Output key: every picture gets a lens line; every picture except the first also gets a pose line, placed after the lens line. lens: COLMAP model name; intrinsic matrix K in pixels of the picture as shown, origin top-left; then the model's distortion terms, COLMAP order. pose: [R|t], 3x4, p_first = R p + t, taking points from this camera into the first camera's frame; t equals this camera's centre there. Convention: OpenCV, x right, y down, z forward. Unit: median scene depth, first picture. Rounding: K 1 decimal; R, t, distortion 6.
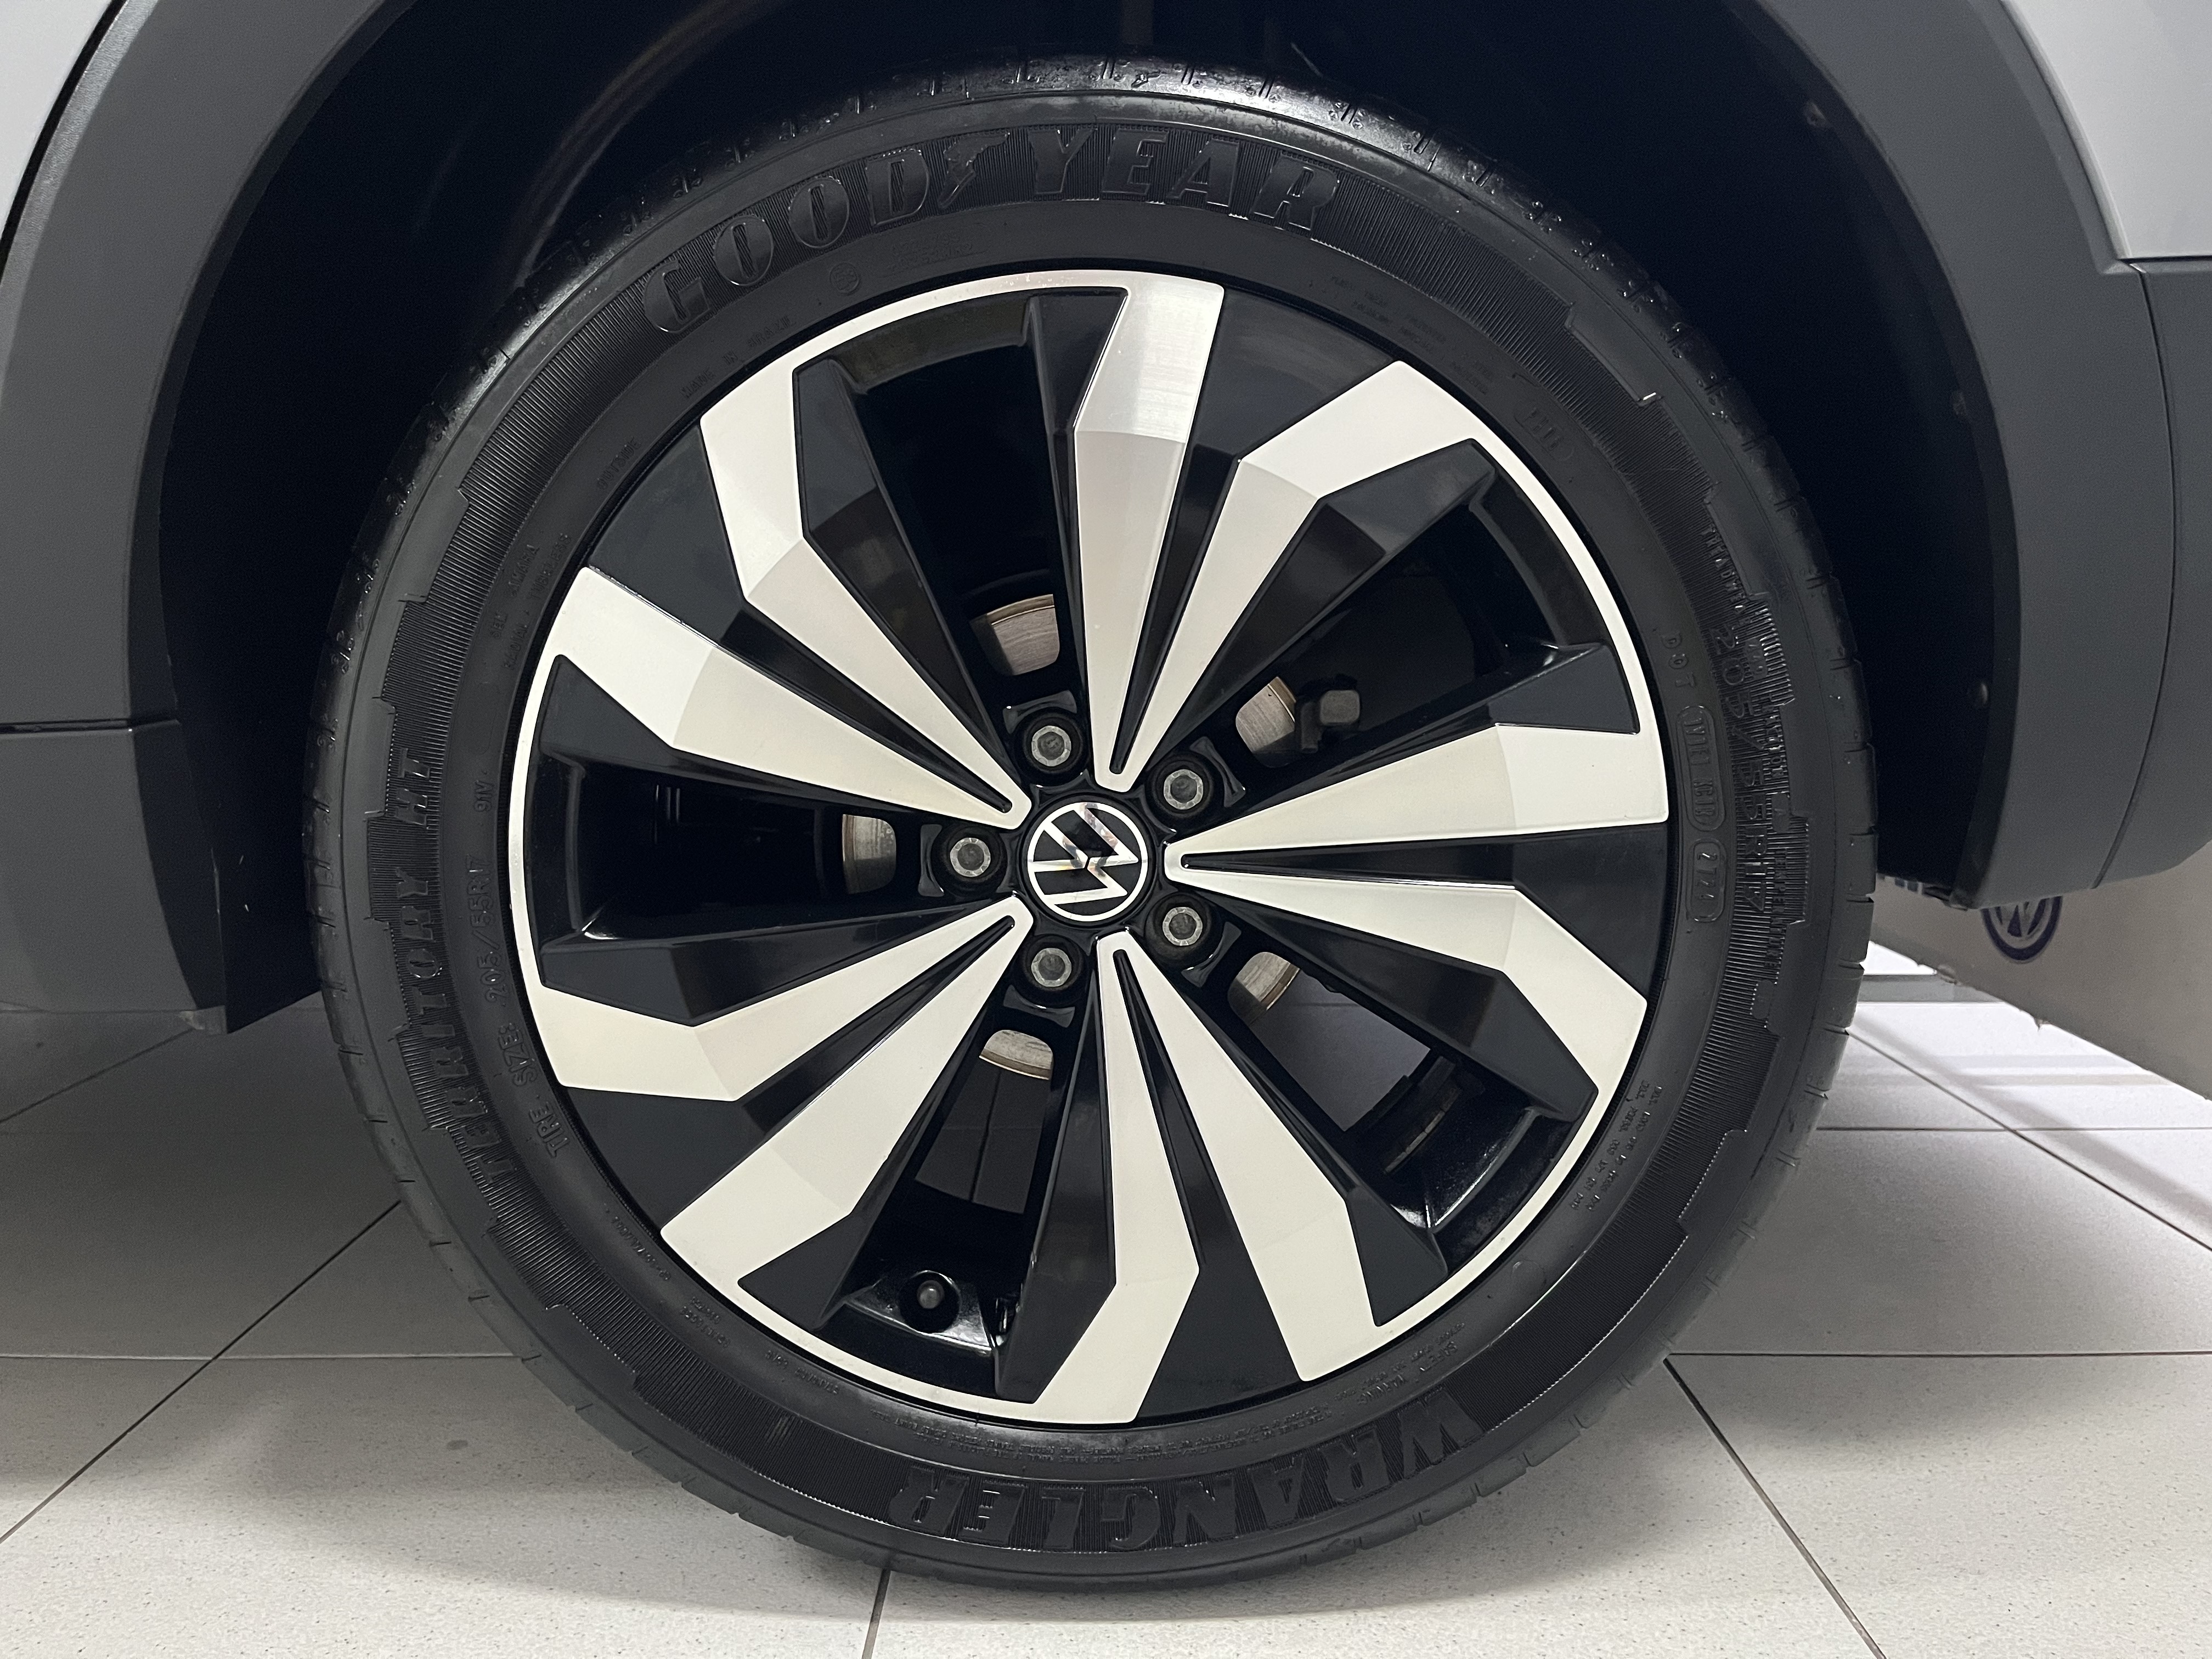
lens RADIAL K [[1669.5, 0, 1107.6], [0, 1669.5, 832.3], [0, 0, 1]] dist [0.059938, -0.088906]
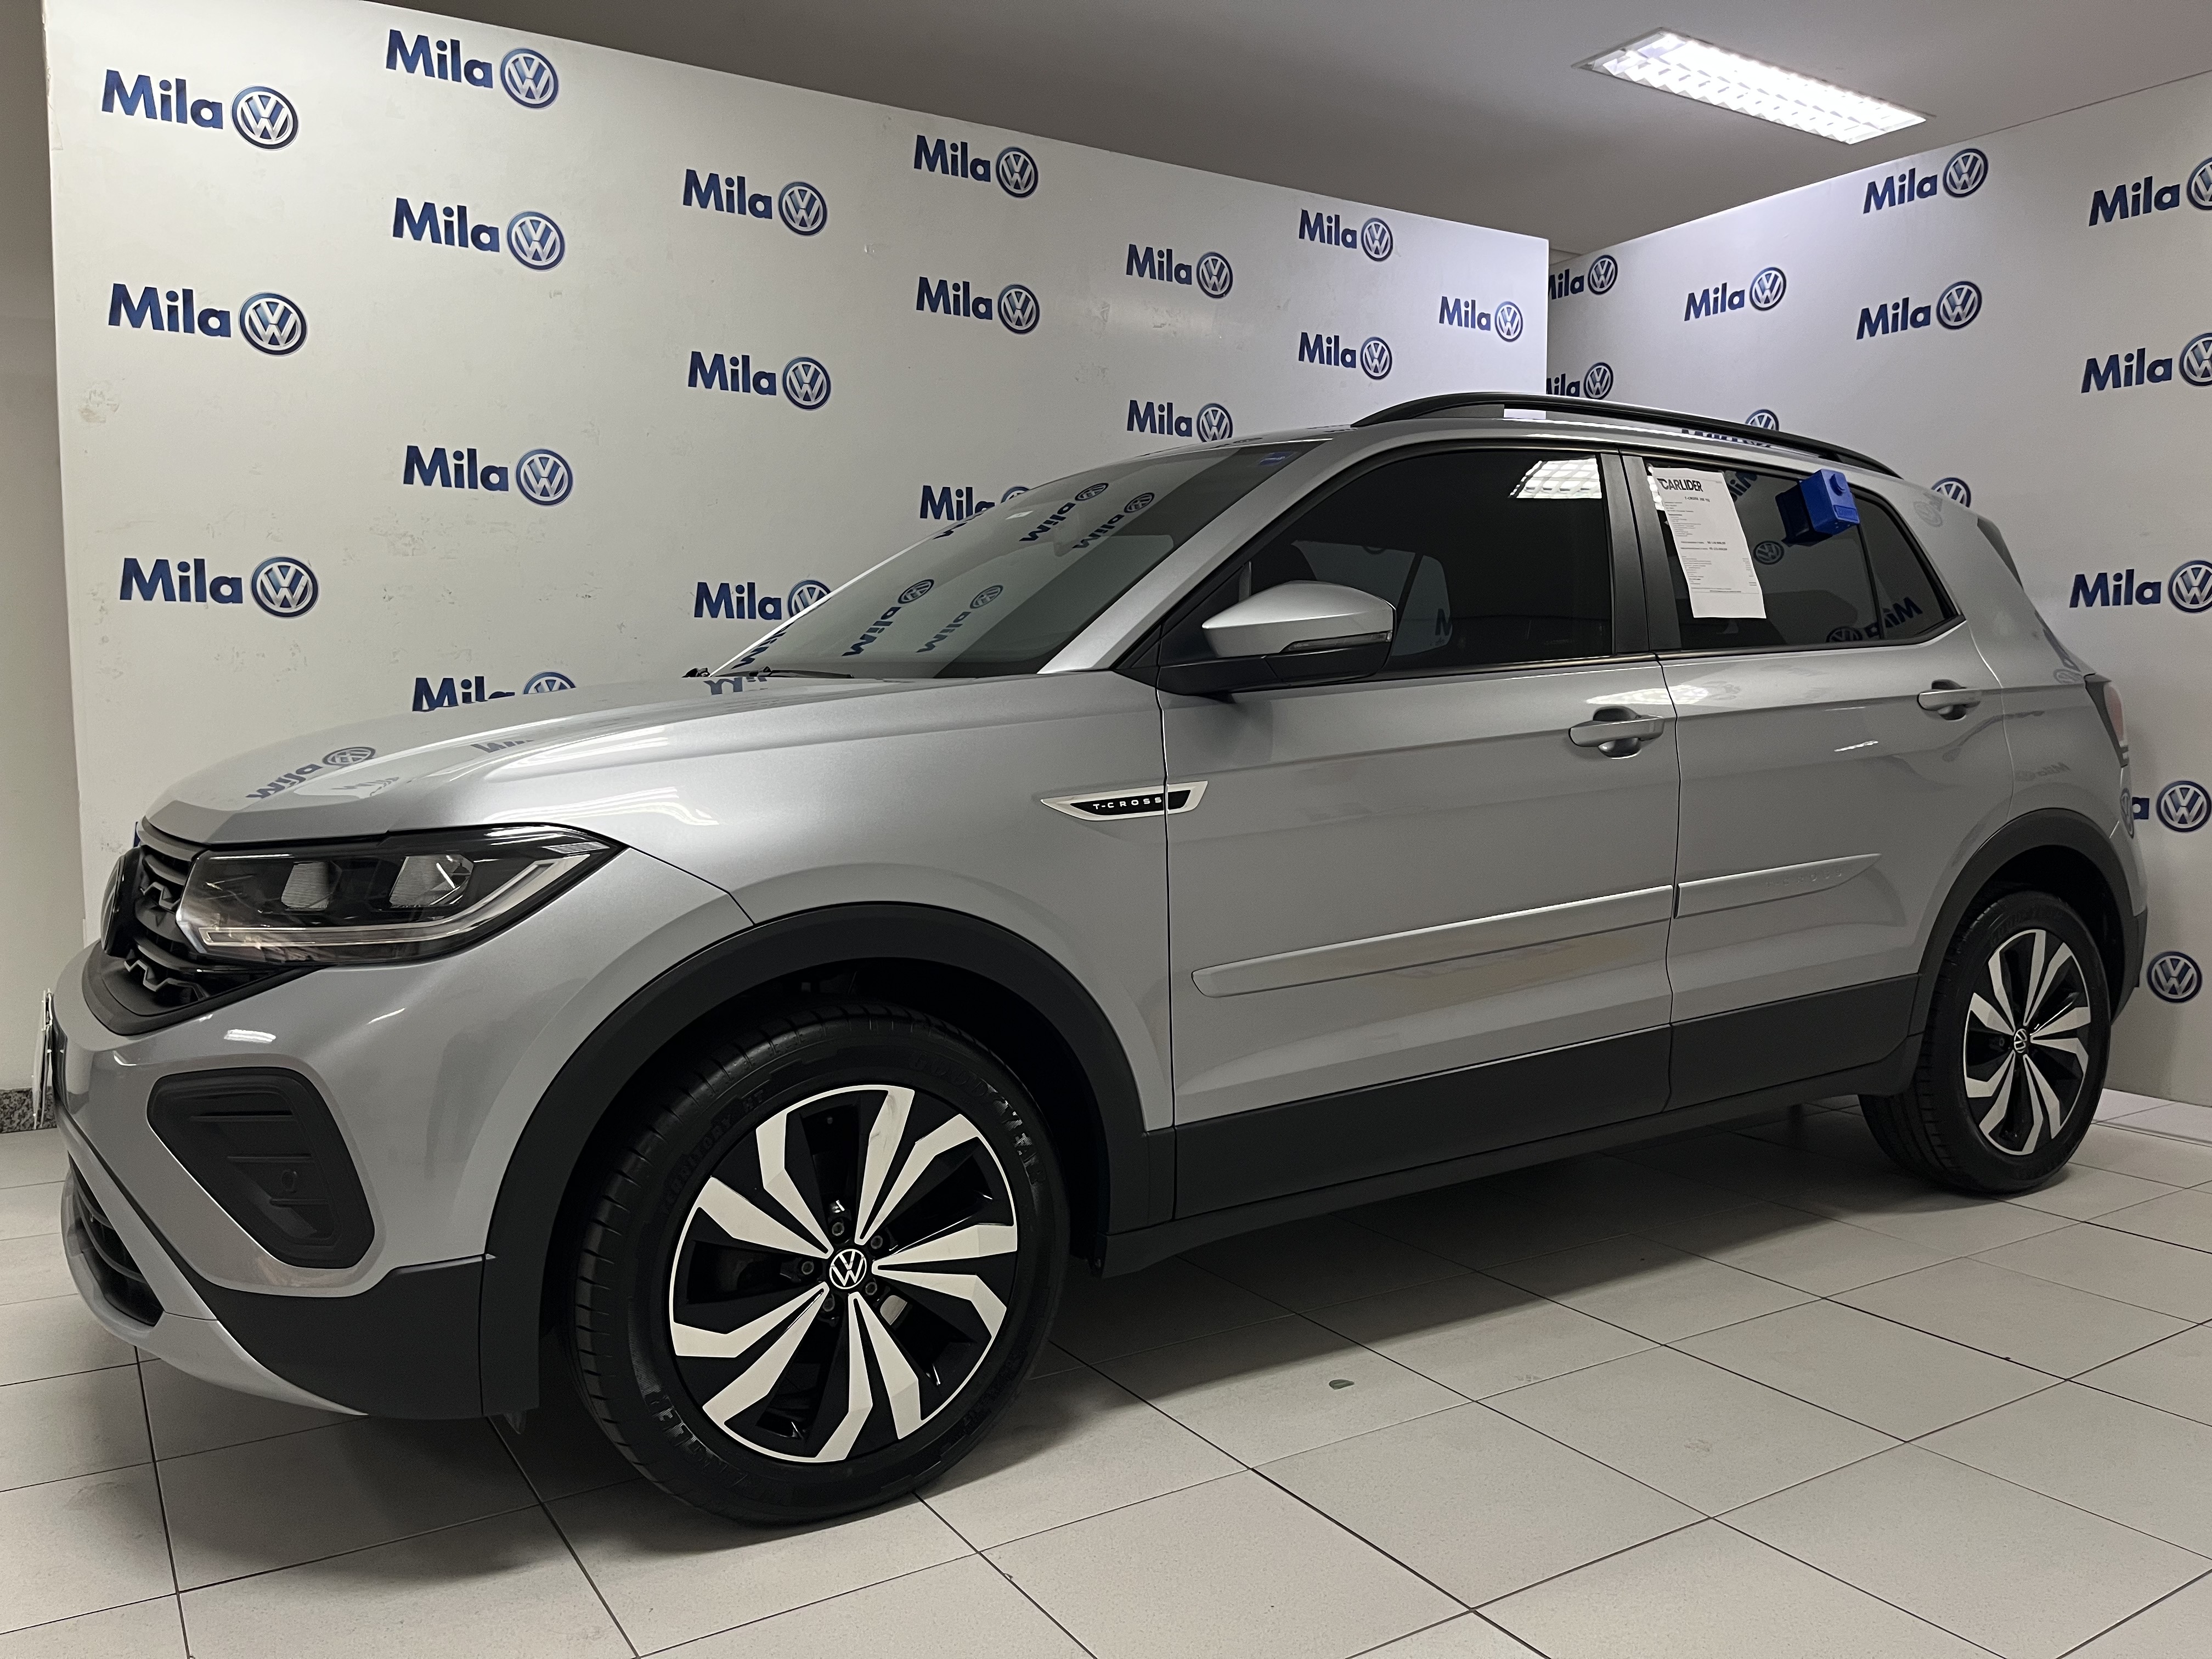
lens RADIAL K [[1669.5, 0, 1099.7], [0, 1669.5, 839.2], [0, 0, 1]] dist [0.059938, -0.088906]
pose [[0.826089, 0.104915, 0.553687, -1.406062], [-0.060720, 0.993368, -0.097635, -0.488461], [-0.560259, 0.047035, 0.826981, -1.808477]]
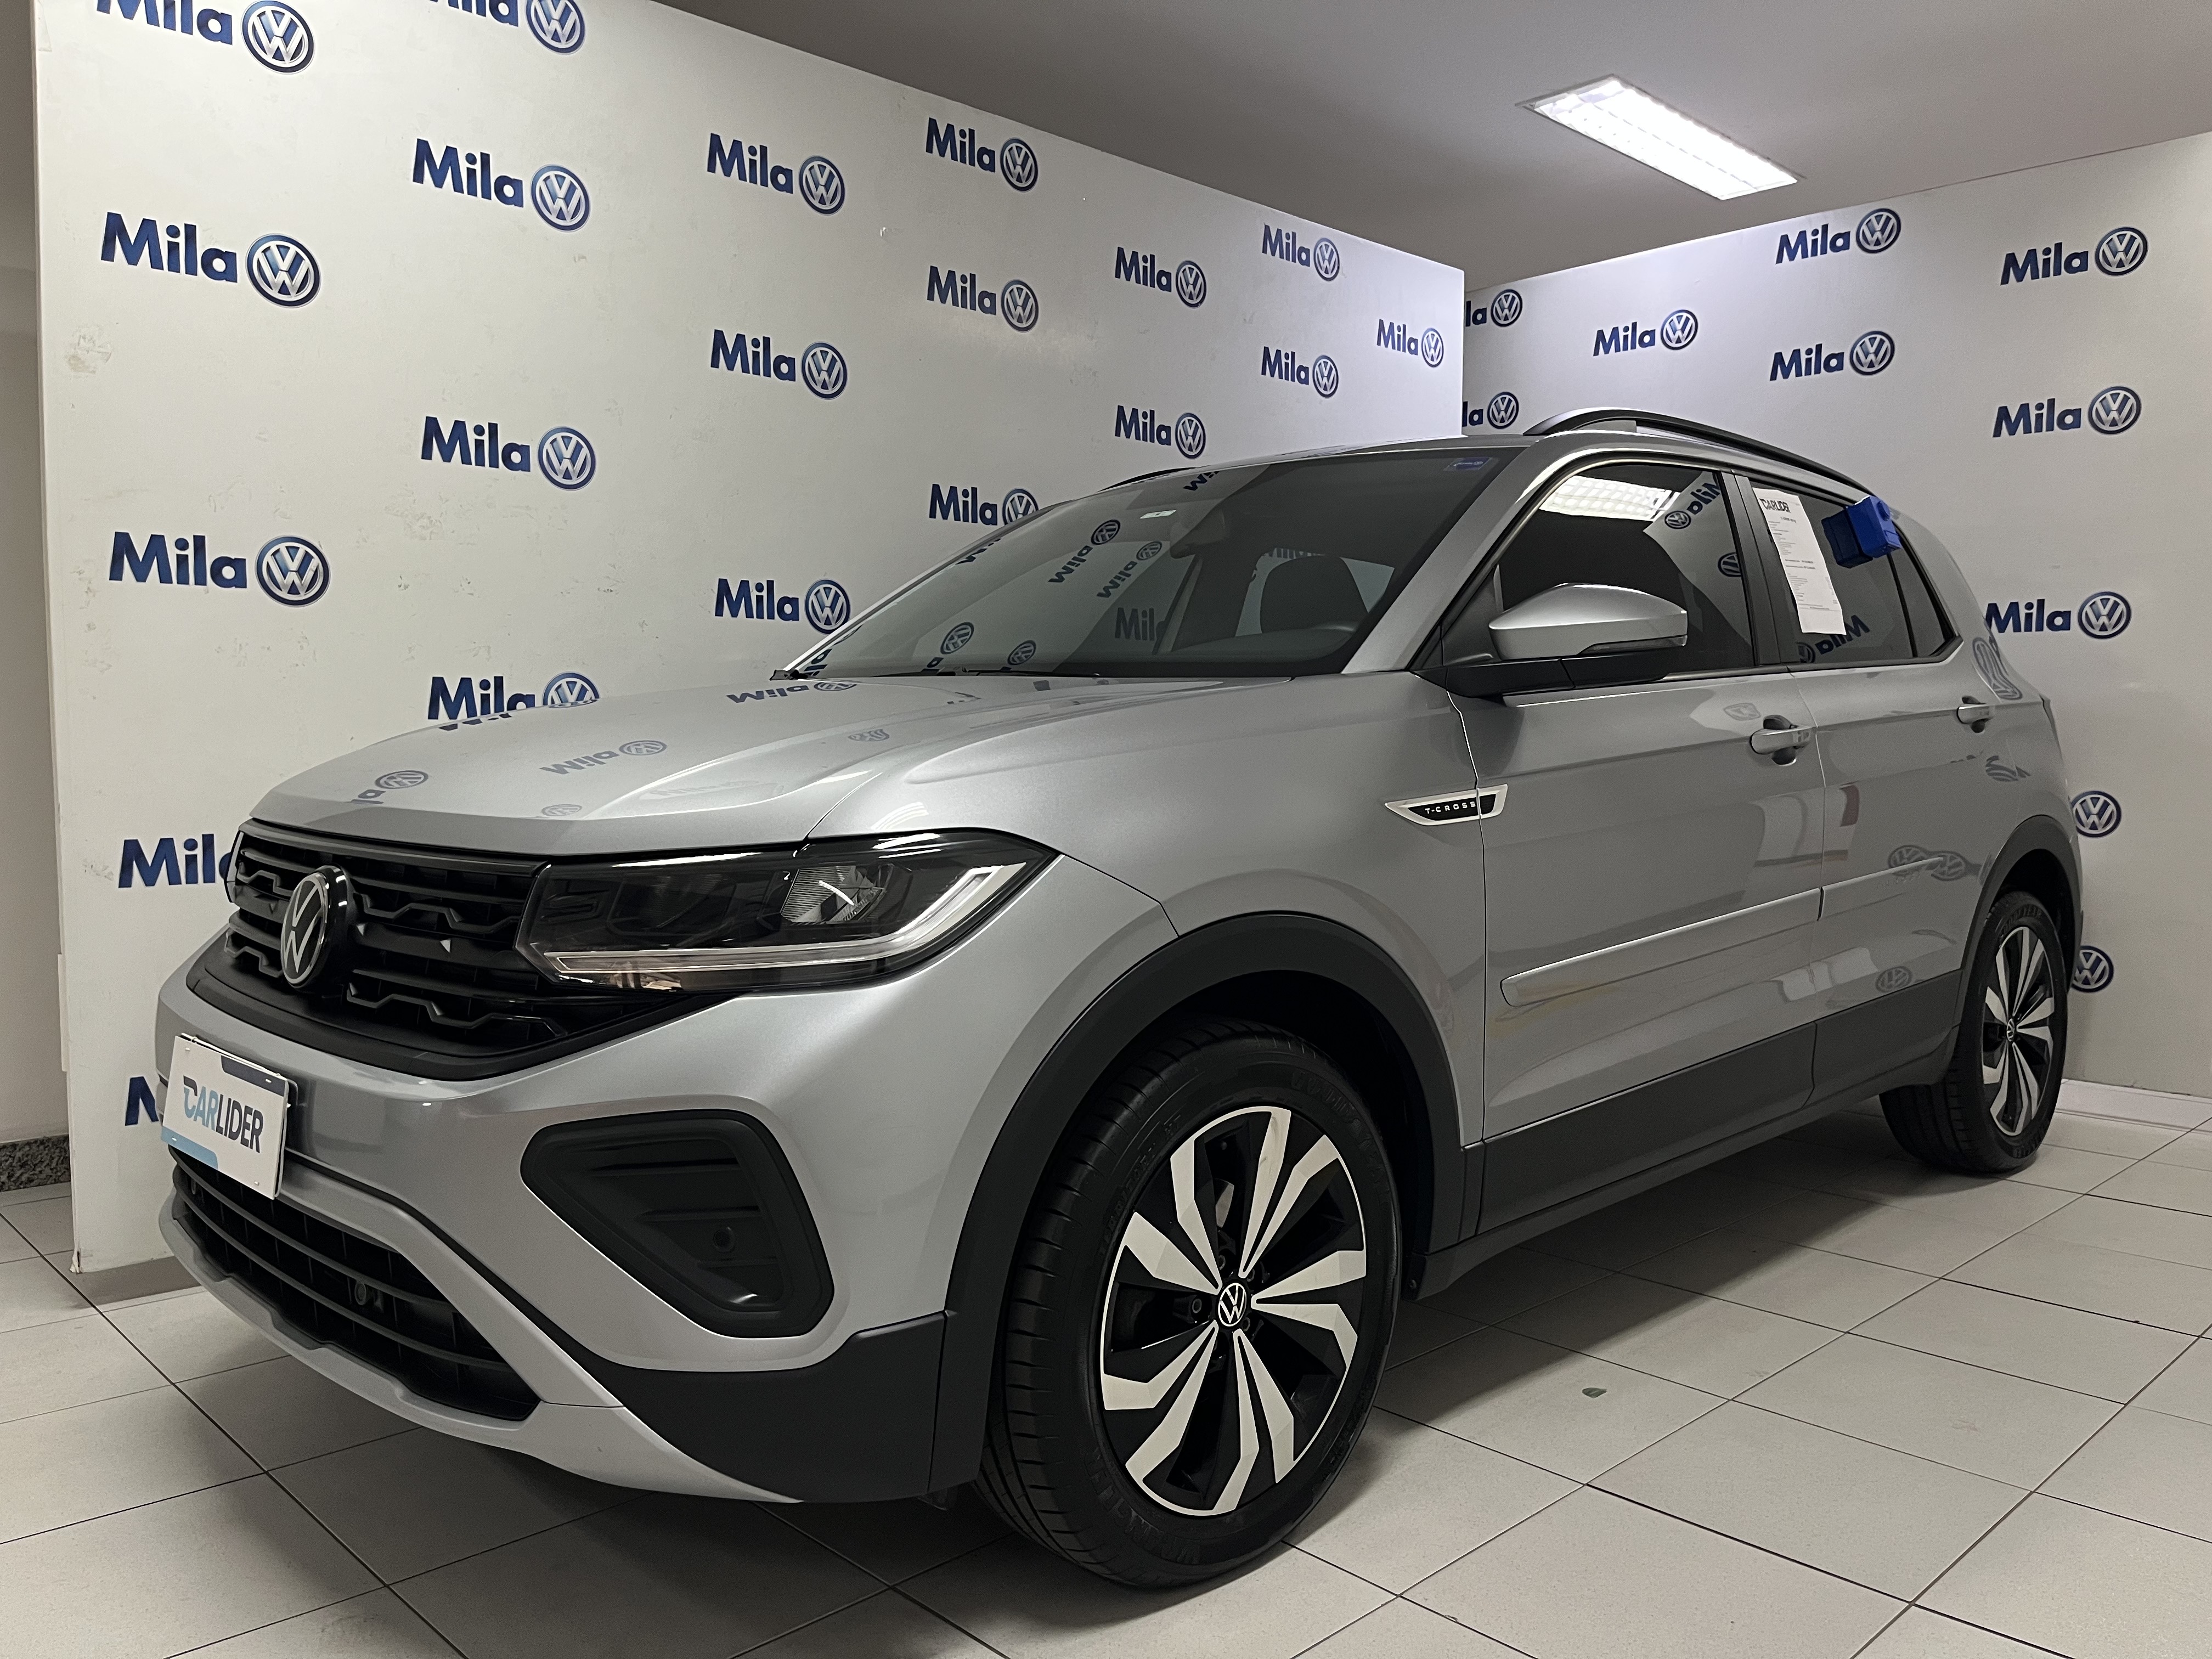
lens RADIAL K [[1669.5, 0, 1109.7], [0, 1669.5, 841.8], [0, 0, 1]] dist [0.059938, -0.088906]
pose [[0.697419, 0.105423, 0.708867, -2.265872], [-0.030088, 0.992556, -0.118011, -0.420791], [-0.716032, 0.060975, 0.695399, -0.875400]]
